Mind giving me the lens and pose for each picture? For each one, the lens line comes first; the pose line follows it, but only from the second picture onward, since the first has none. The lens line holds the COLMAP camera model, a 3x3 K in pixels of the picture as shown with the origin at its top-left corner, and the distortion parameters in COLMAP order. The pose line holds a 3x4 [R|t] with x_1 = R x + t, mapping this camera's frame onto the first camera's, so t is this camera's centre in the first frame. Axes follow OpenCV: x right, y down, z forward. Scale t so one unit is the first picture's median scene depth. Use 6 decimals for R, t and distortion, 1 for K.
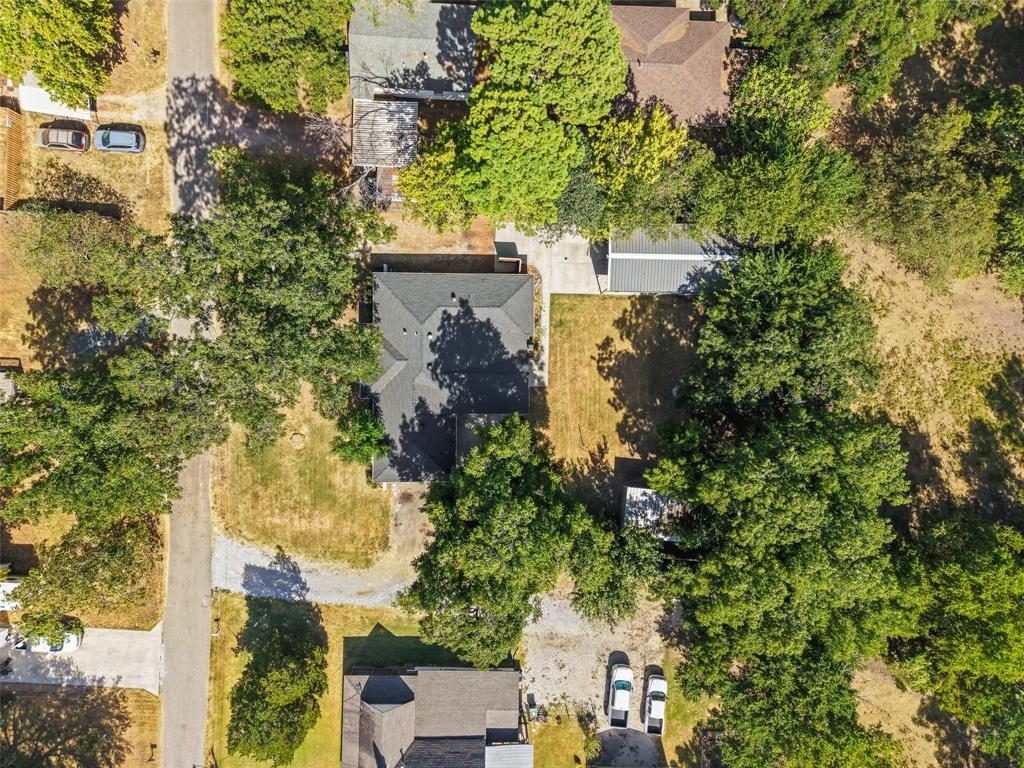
lens RADIAL K [[683.7, 0, 507.4], [0, 683.7, 377.8], [0, 0, 1]] dist [0.042736, -0.029075]
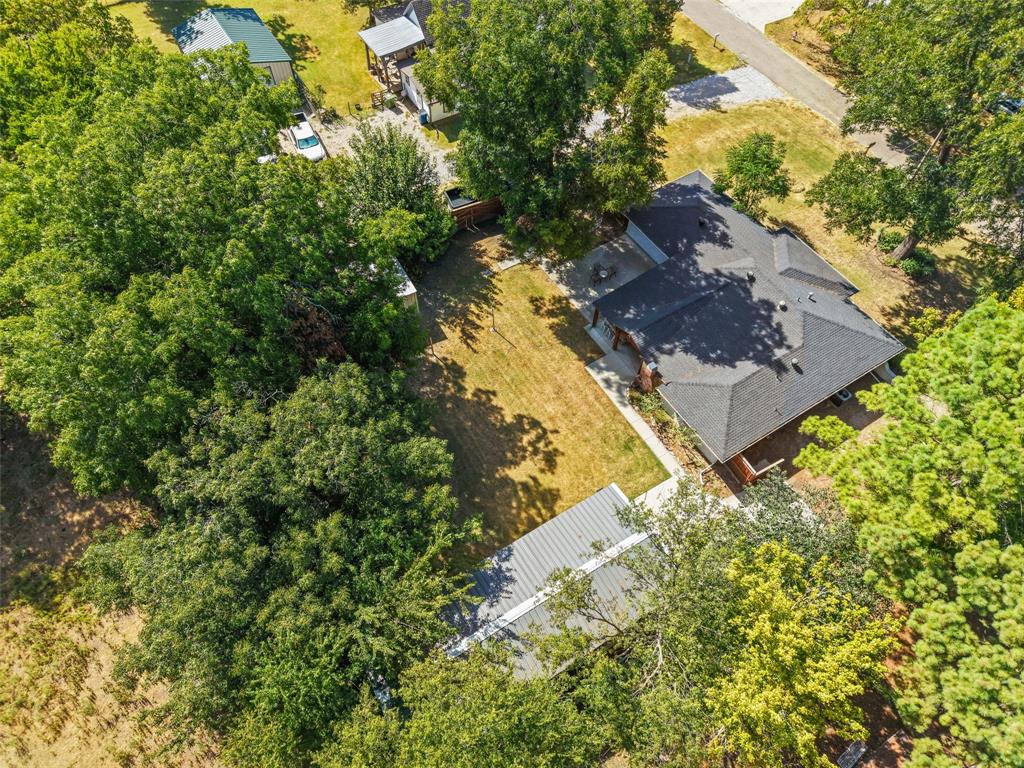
lens RADIAL K [[683.7, 0, 507.4], [0, 683.7, 377.8], [0, 0, 1]] dist [0.042736, -0.029075]
pose [[-0.844907, 0.427037, -0.322136, 0.350135], [-0.534013, -0.708300, 0.461673, -0.267284], [-0.031017, 0.562096, 0.826490, 0.456345]]
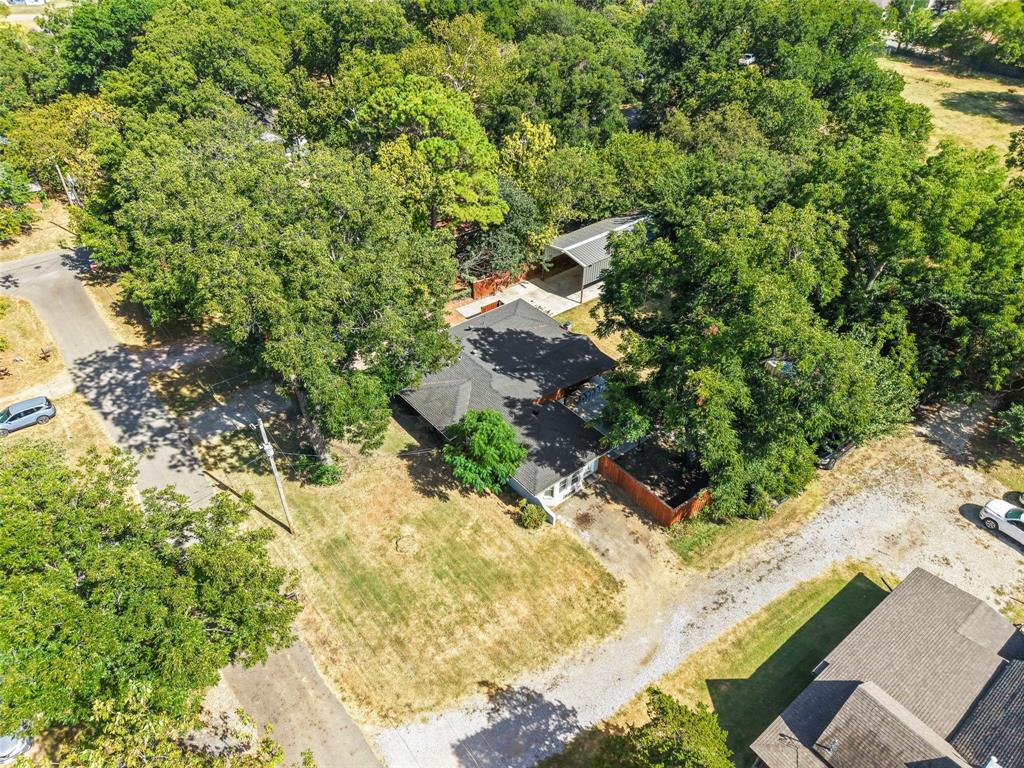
lens RADIAL K [[683.7, 0, 507.4], [0, 683.7, 377.8], [0, 0, 1]] dist [0.042736, -0.029075]
pose [[0.768246, -0.423286, 0.480237, -0.478799], [0.638882, 0.459675, -0.616870, 0.488304], [0.040359, 0.780722, 0.623573, 0.462334]]
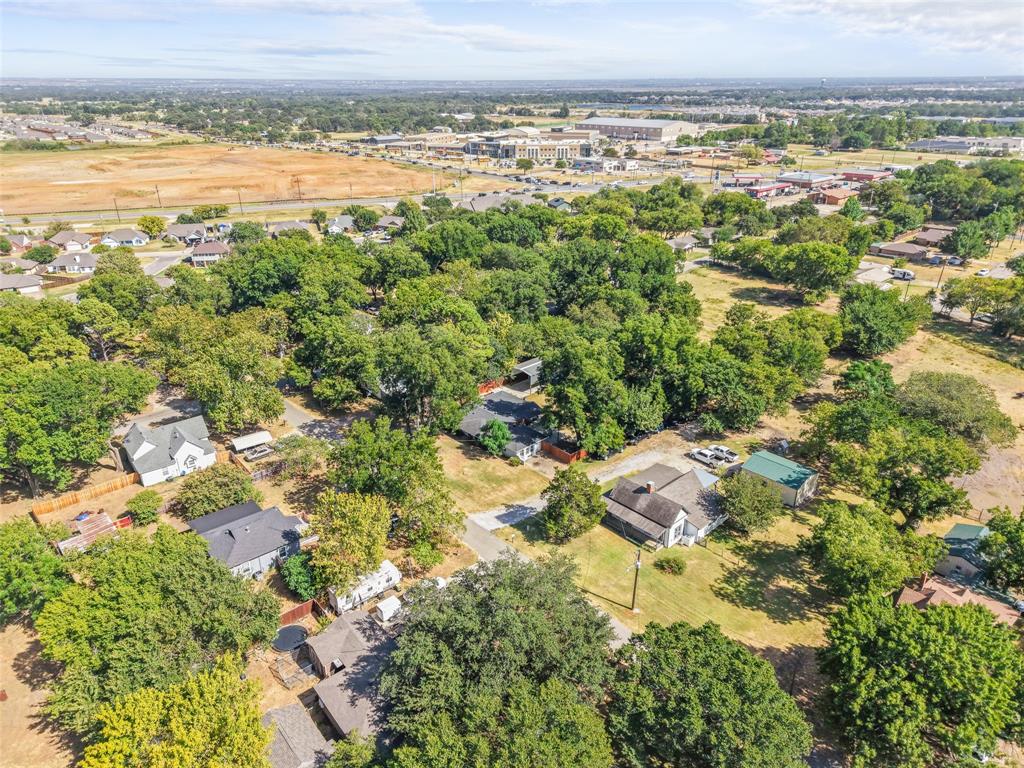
lens RADIAL K [[683.7, 0, 507.4], [0, 683.7, 377.8], [0, 0, 1]] dist [0.042736, -0.029075]
pose [[0.712761, -0.318515, 0.624916, -1.202789], [0.699929, 0.265185, -0.663156, 1.206311], [0.045507, 0.910069, 0.411952, 0.101380]]
